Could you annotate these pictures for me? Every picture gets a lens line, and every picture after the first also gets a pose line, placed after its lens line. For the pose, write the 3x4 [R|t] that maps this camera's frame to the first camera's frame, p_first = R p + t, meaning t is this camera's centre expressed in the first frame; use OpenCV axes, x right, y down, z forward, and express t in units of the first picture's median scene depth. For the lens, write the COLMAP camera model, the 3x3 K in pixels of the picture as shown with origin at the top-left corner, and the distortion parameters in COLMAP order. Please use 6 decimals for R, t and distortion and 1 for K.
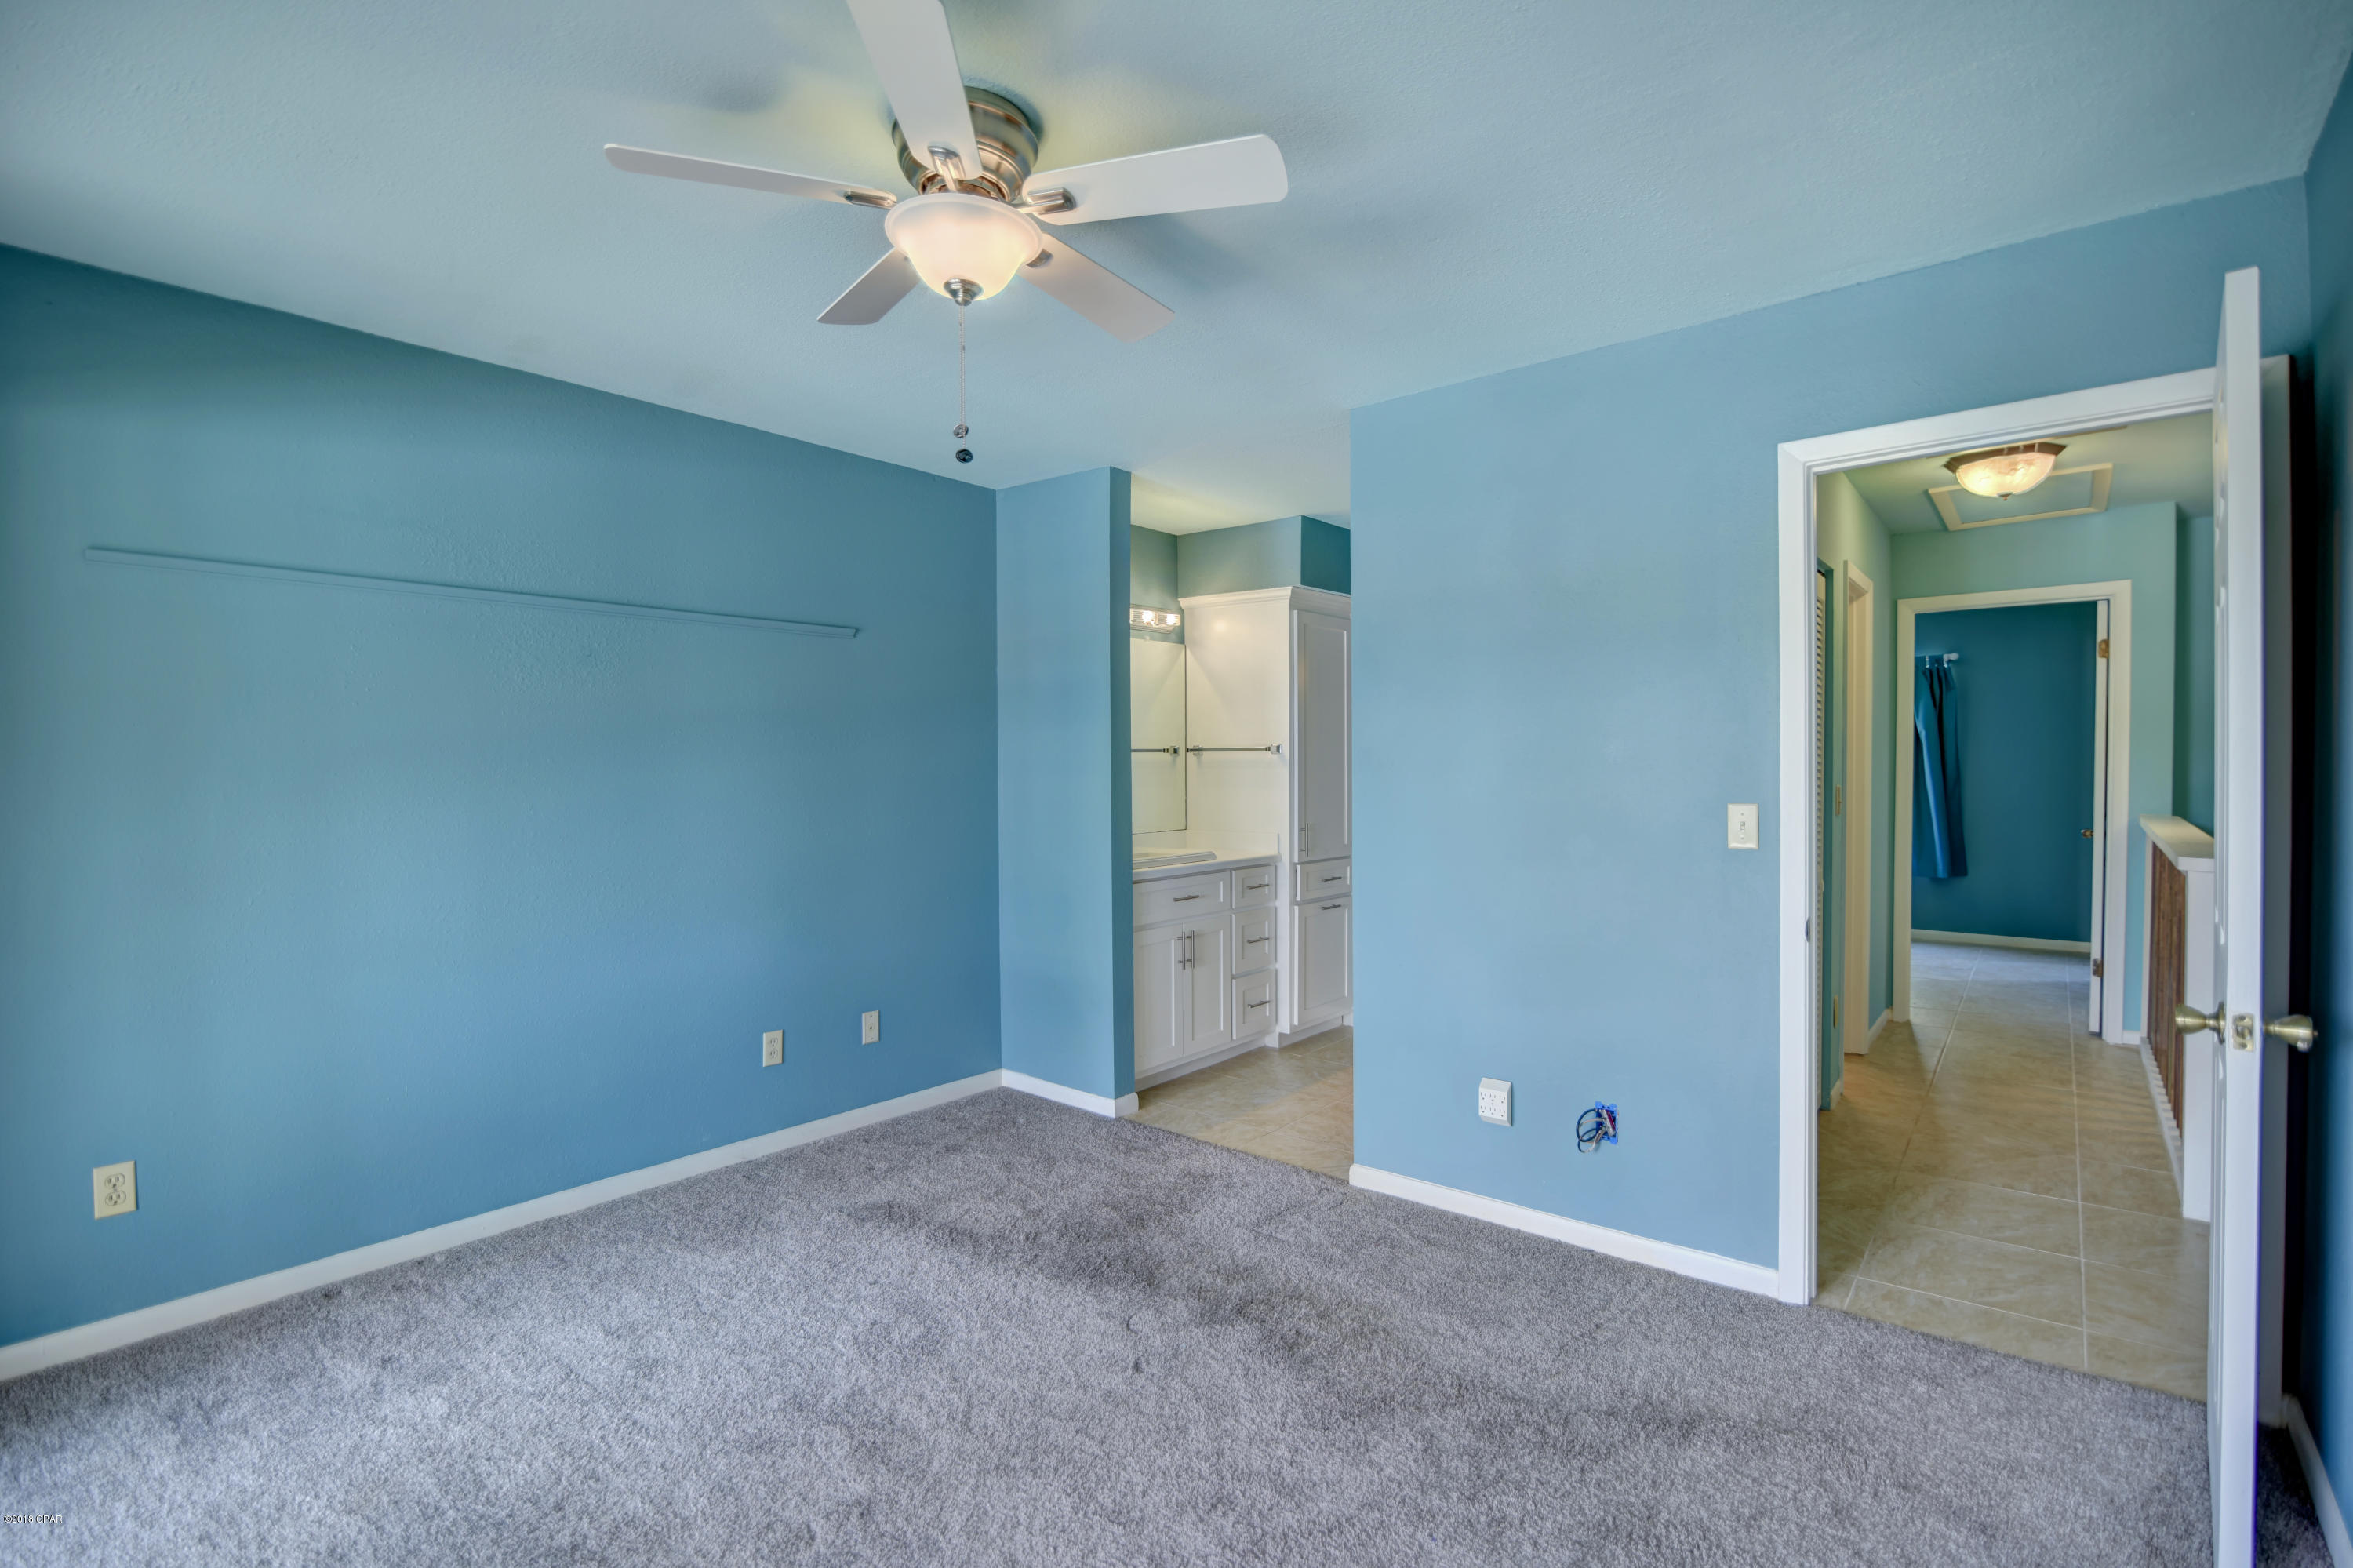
lens RADIAL K [[1082.9, 0, 1169.0], [0, 1082.9, 778.7], [0, 0, 1]] dist [-0.019929, 0.002571]
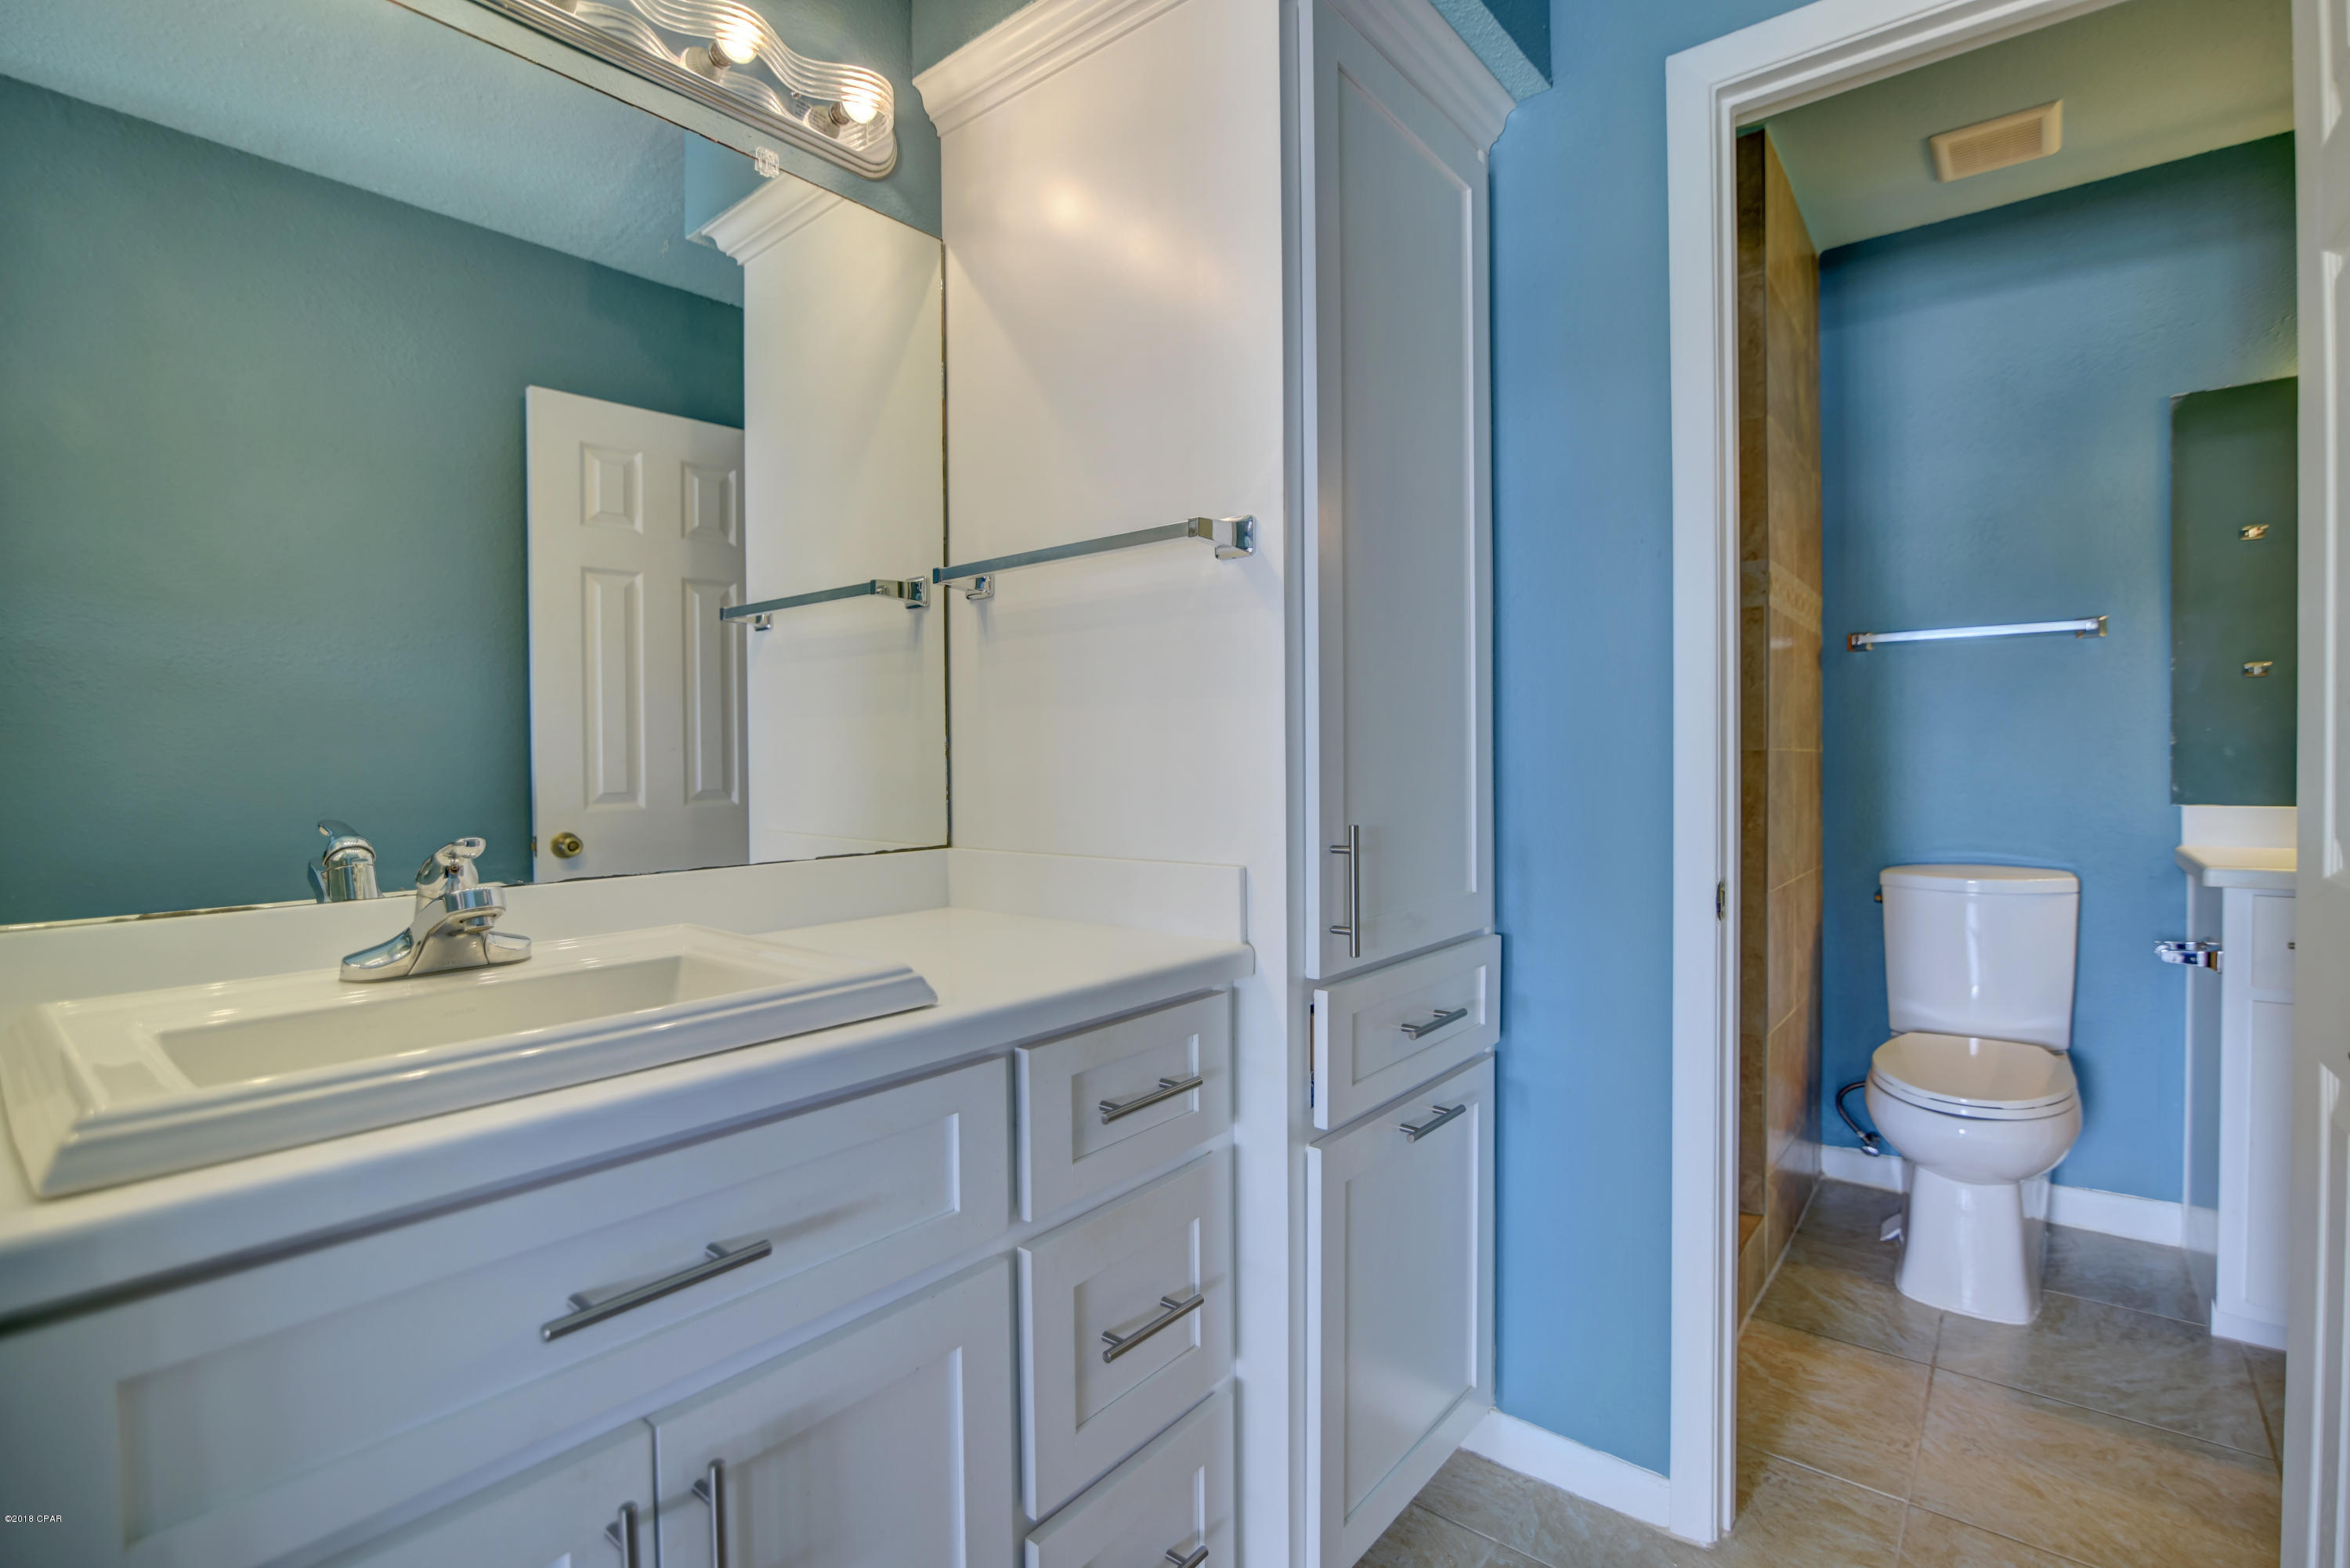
lens RADIAL K [[1081.4, 0, 1169.2], [0, 1081.4, 773.5], [0, 0, 1]] dist [-0.019929, 0.002571]
pose [[0.999994, -0.002230, 0.002700, 0.082429], [0.002216, 0.999984, 0.005194, 0.026698], [-0.002712, -0.005188, 0.999983, 0.741101]]
